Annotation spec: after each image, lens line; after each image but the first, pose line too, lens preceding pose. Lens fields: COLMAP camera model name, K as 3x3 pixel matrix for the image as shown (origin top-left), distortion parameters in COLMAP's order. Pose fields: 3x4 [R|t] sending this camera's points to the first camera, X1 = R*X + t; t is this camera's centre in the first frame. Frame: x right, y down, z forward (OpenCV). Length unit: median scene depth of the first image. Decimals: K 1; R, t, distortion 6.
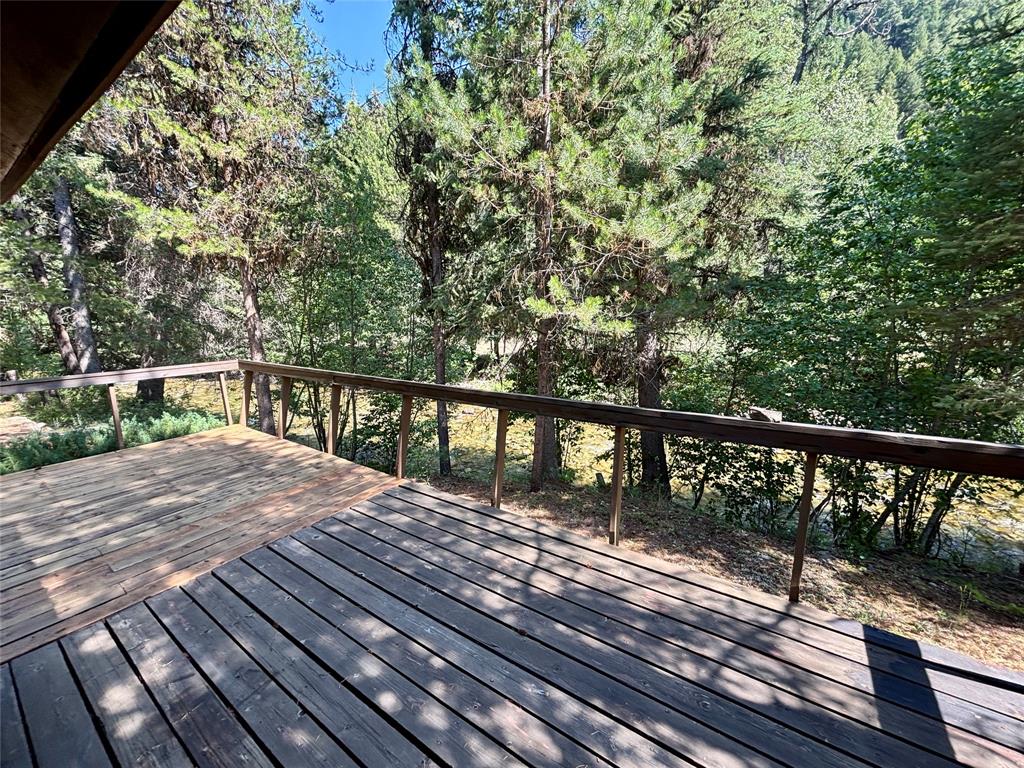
lens RADIAL K [[414.9, 0, 512.8], [0, 414.9, 380.4], [0, 0, 1]] dist [0.004884, 0.000419]
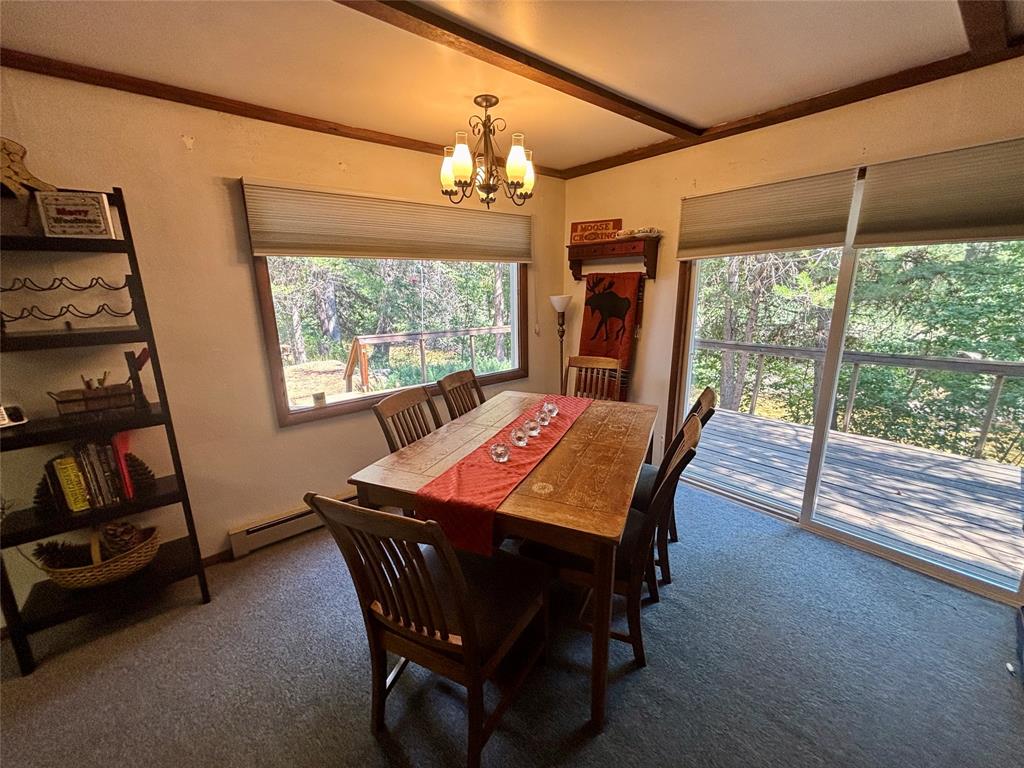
lens RADIAL K [[414.9, 0, 506.2], [0, 414.9, 384.1], [0, 0, 1]] dist [0.004884, 0.000419]
pose [[0.962159, 0.068838, -0.263649, -0.836866], [-0.053175, 0.996395, 0.066100, 0.199653], [0.267249, -0.049579, 0.962351, -1.292722]]
